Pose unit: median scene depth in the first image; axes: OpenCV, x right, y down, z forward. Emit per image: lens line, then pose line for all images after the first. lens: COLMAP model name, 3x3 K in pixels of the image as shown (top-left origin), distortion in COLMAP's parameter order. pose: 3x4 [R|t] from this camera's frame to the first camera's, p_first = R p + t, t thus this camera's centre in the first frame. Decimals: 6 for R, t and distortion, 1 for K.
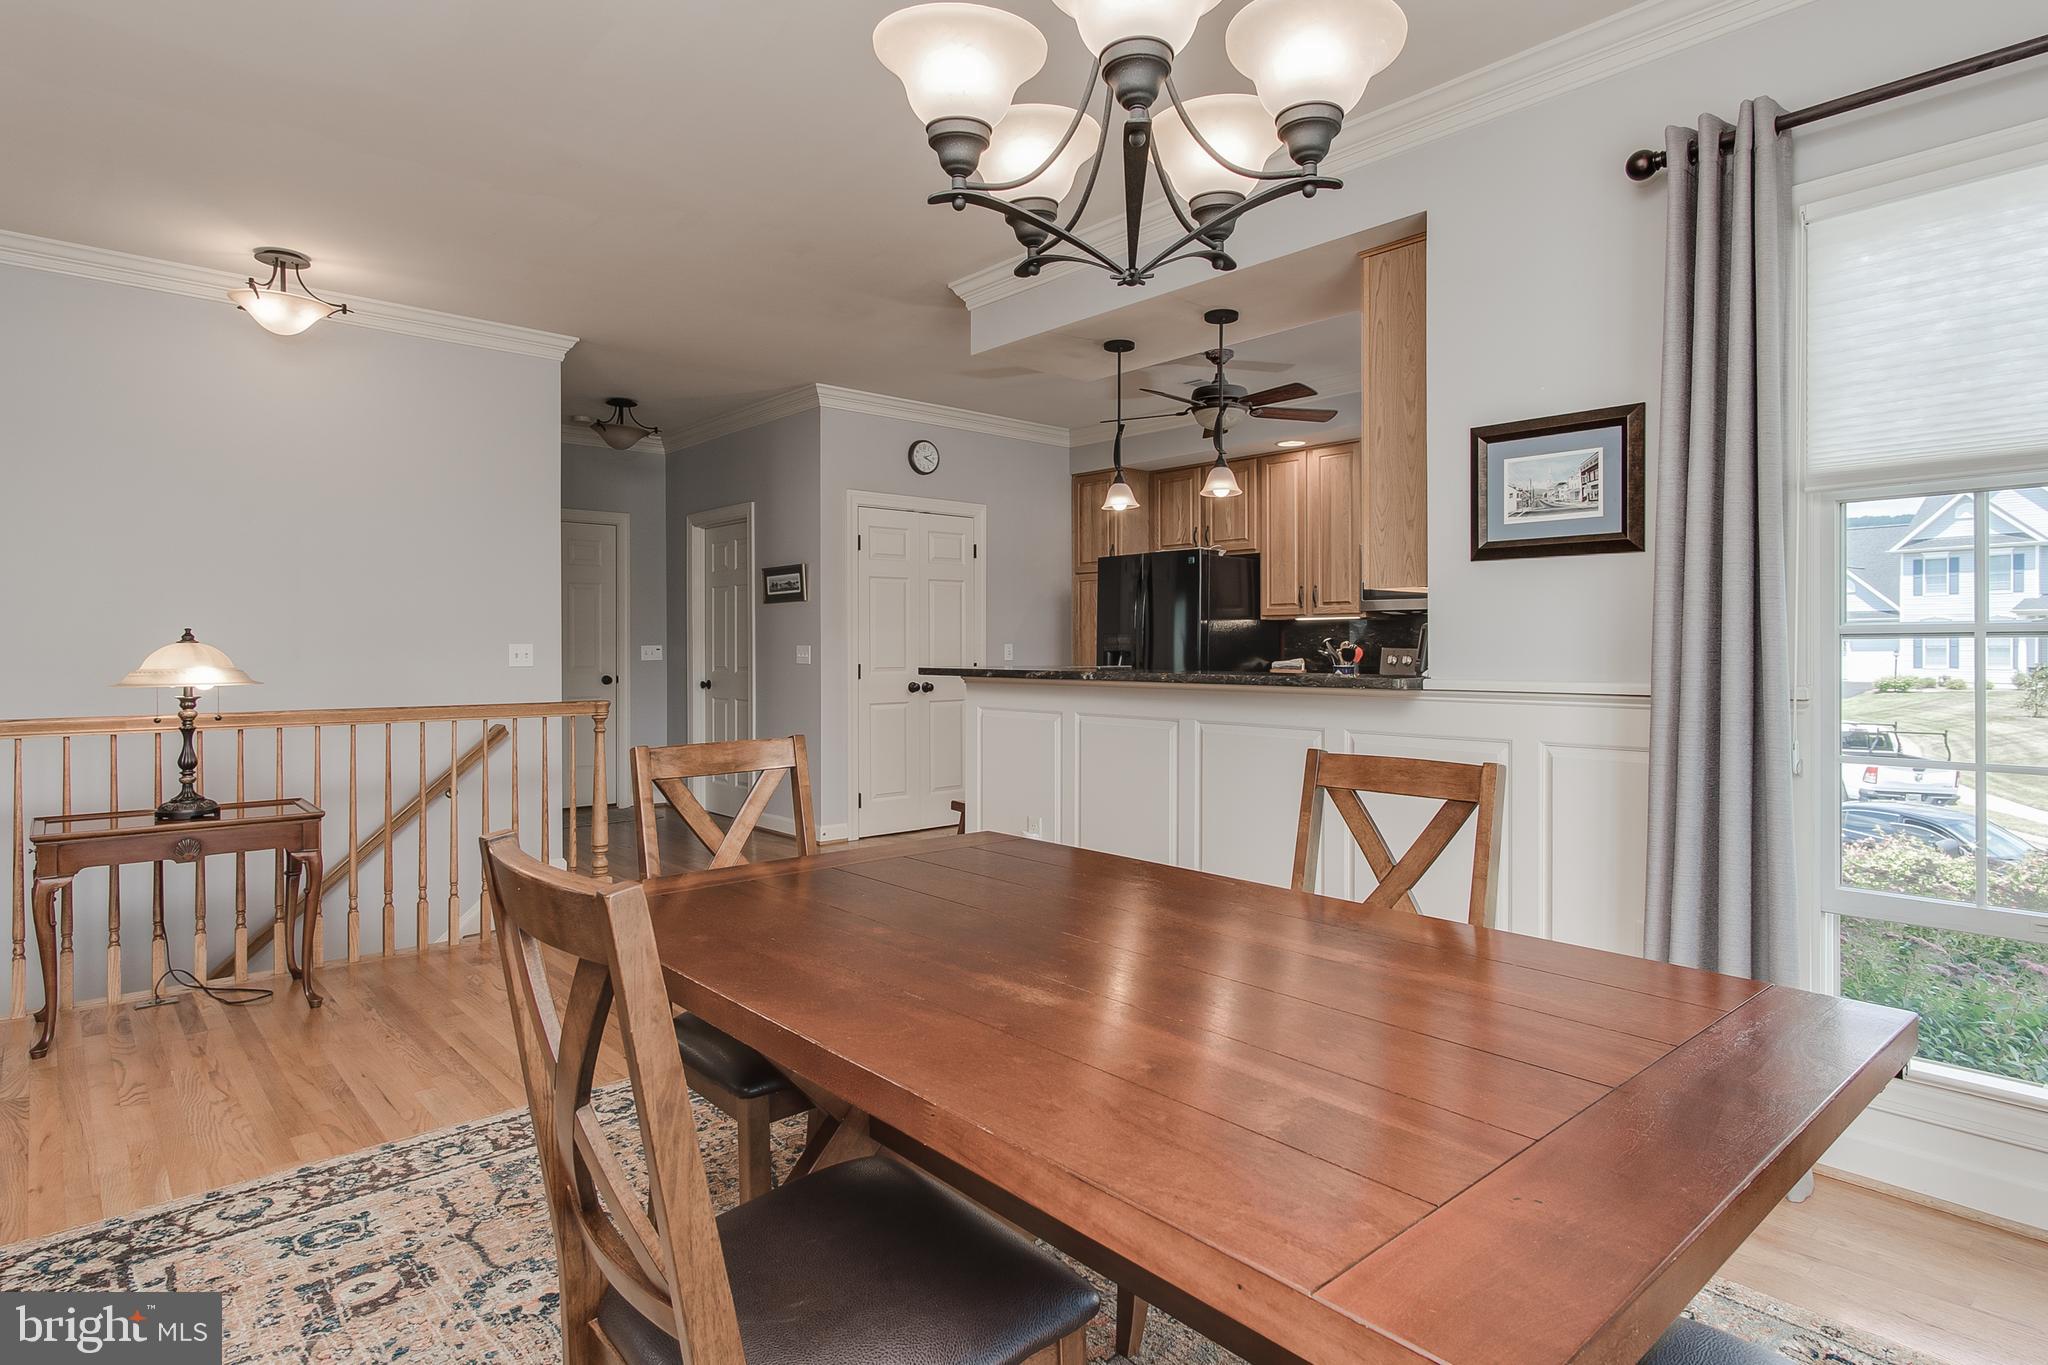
lens RADIAL K [[1099.7, 0, 1032.1], [0, 1099.7, 668.1], [0, 0, 1]] dist [0.005961, -0.000176]
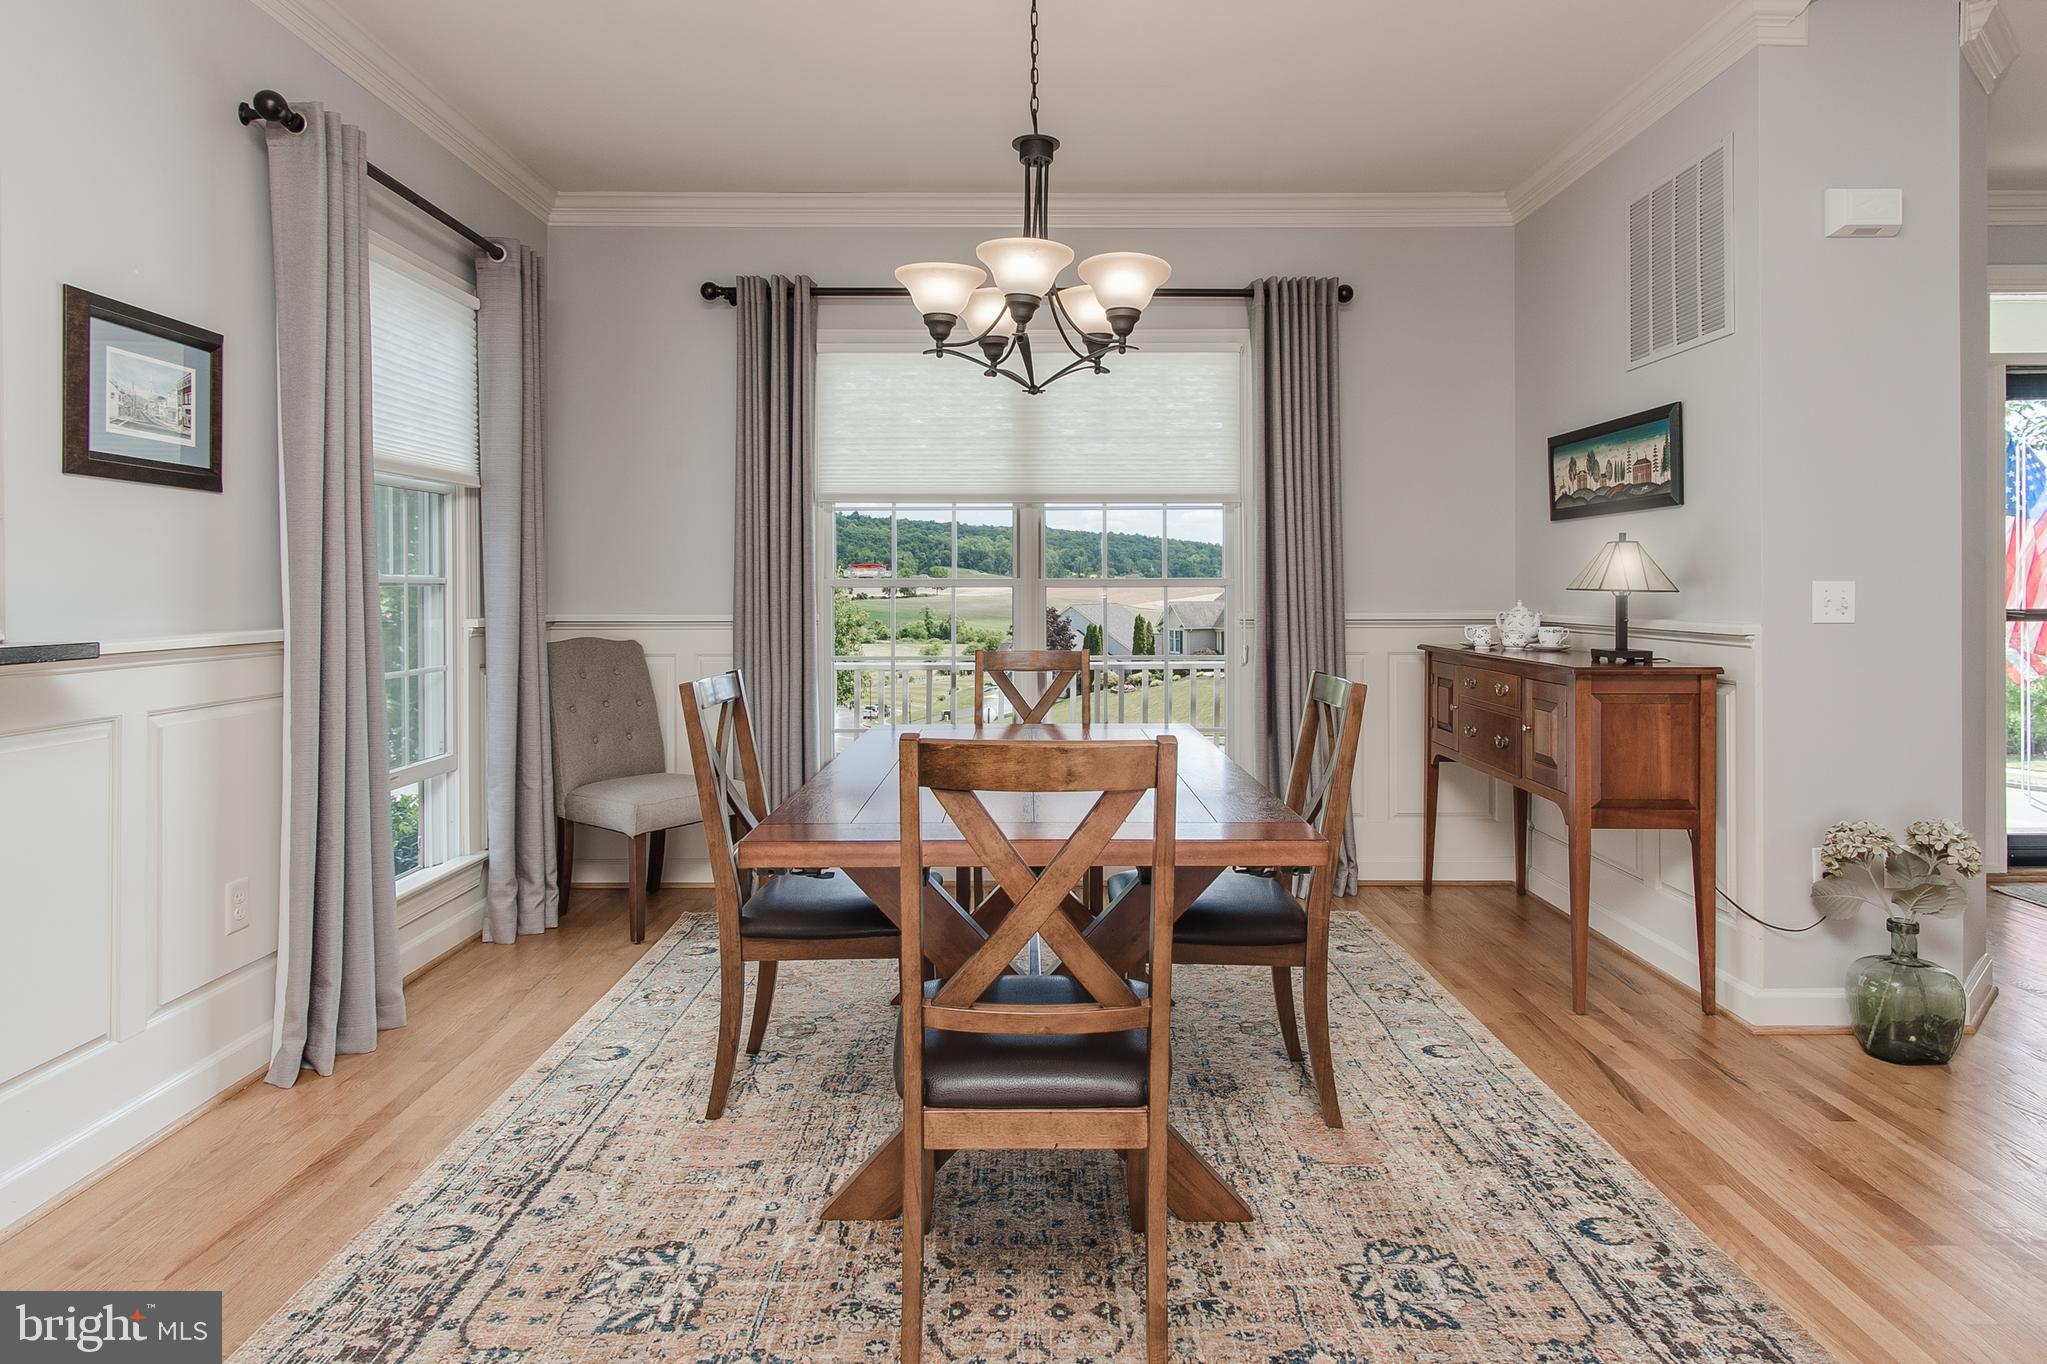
lens RADIAL K [[1145.5, 0, 1025.0], [0, 1145.5, 593.9], [0, 0, 1]] dist [0.000619, 0.001771]
pose [[-0.742701, -0.001029, 0.669622, -0.620842], [0.014948, 0.999724, 0.018116, -0.026102], [-0.669456, 0.023464, -0.742481, 1.276914]]
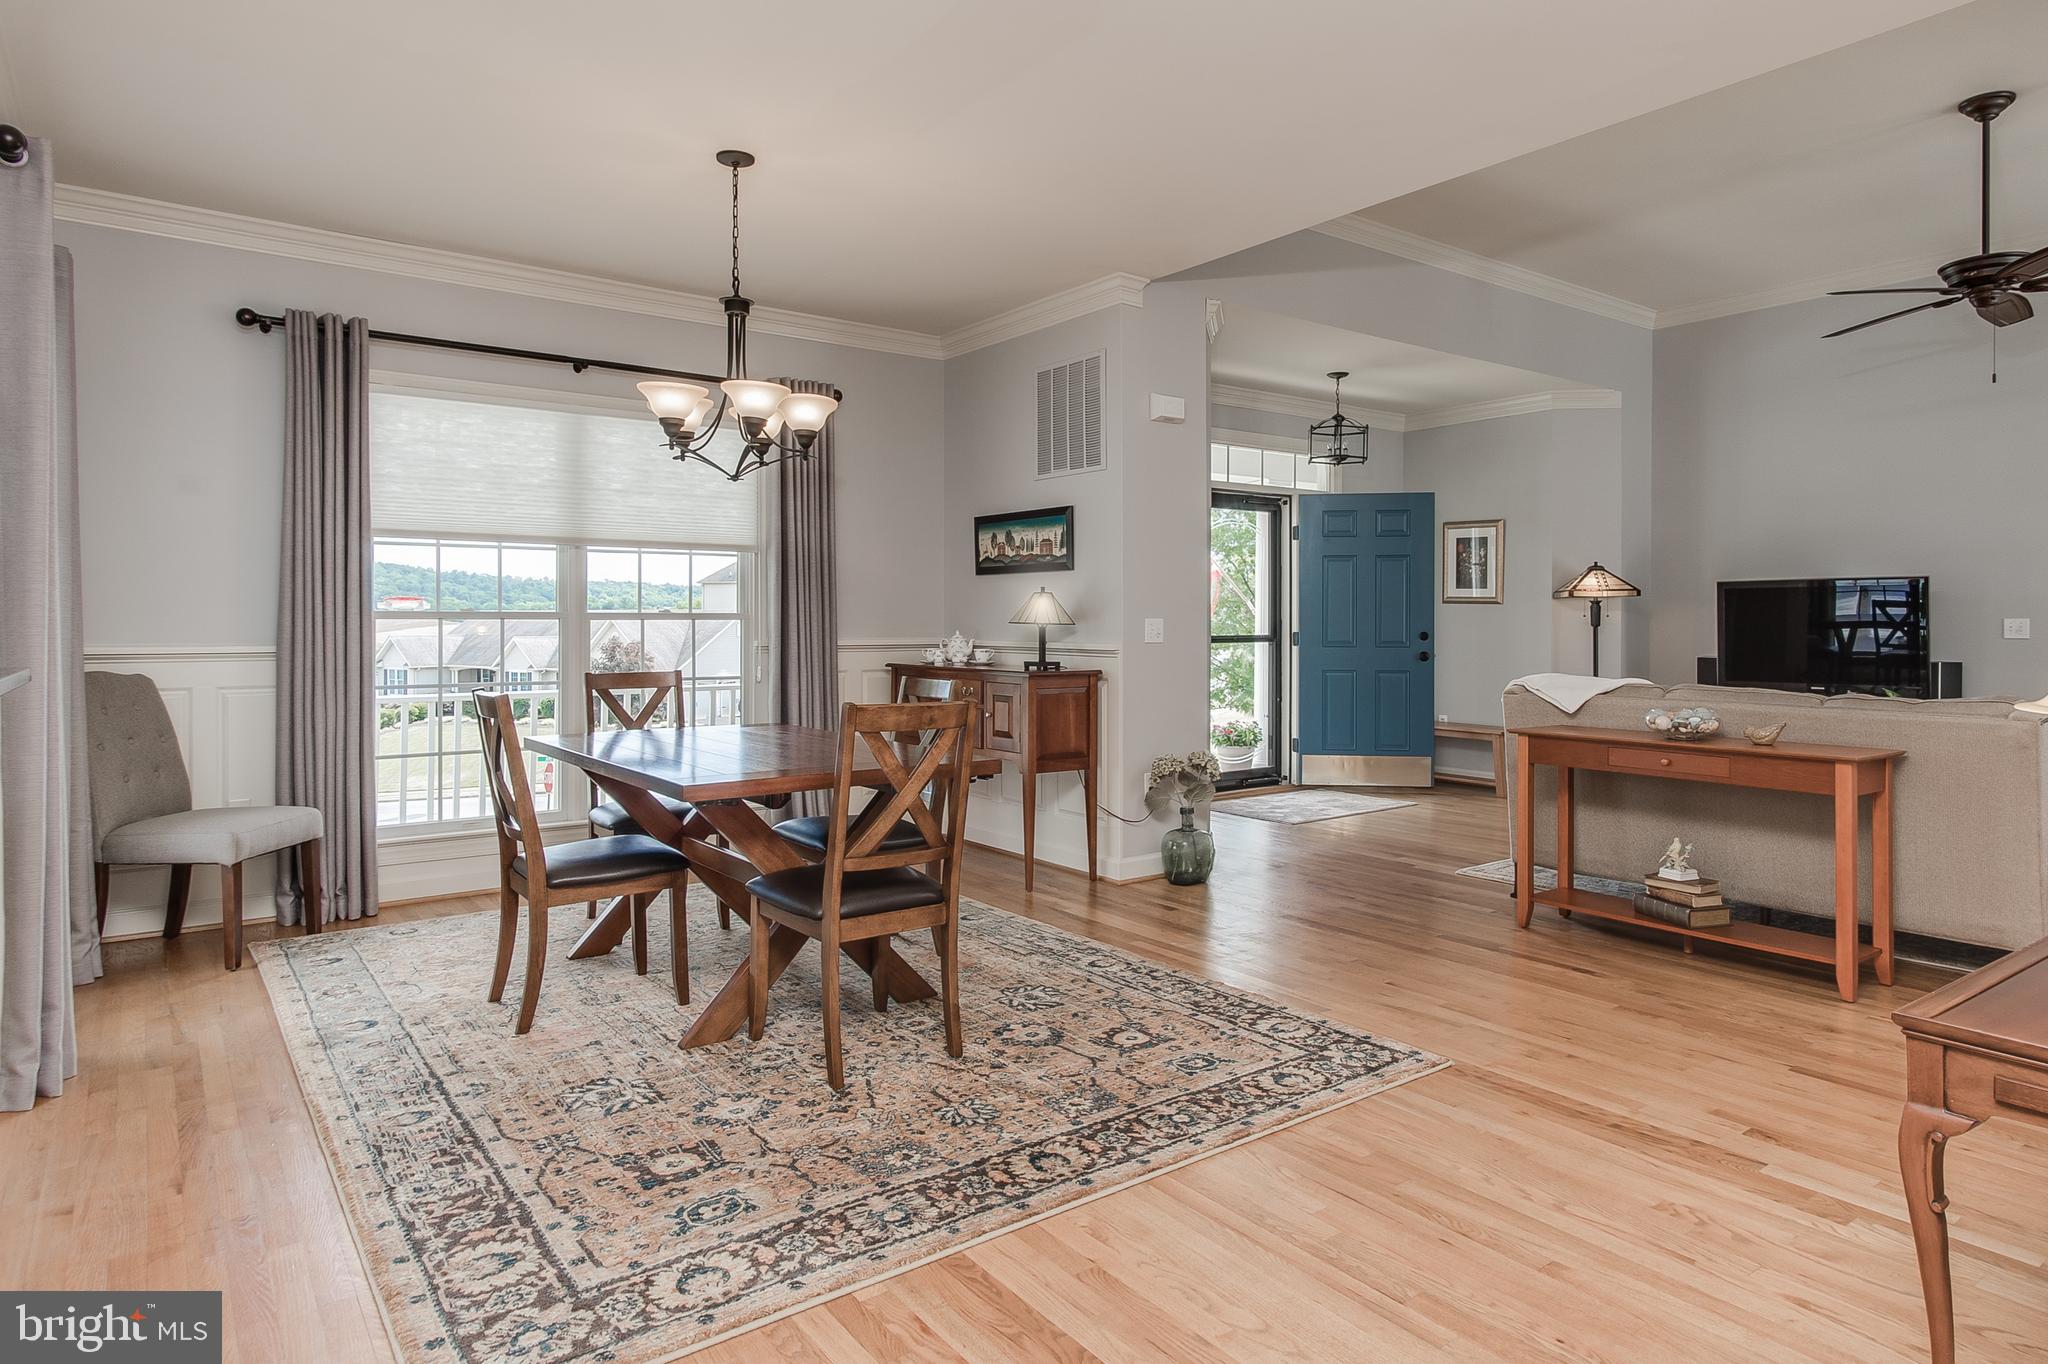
lens RADIAL K [[1204.8, 0, 1062.0], [0, 1204.8, 617.9], [0, 0, 1]] dist [0.000191, -0.001944]
pose [[-0.996535, -0.001617, 0.083156, -0.473295], [-0.000334, 0.999881, 0.015438, -0.038889], [-0.083171, 0.015357, -0.996417, 1.959459]]
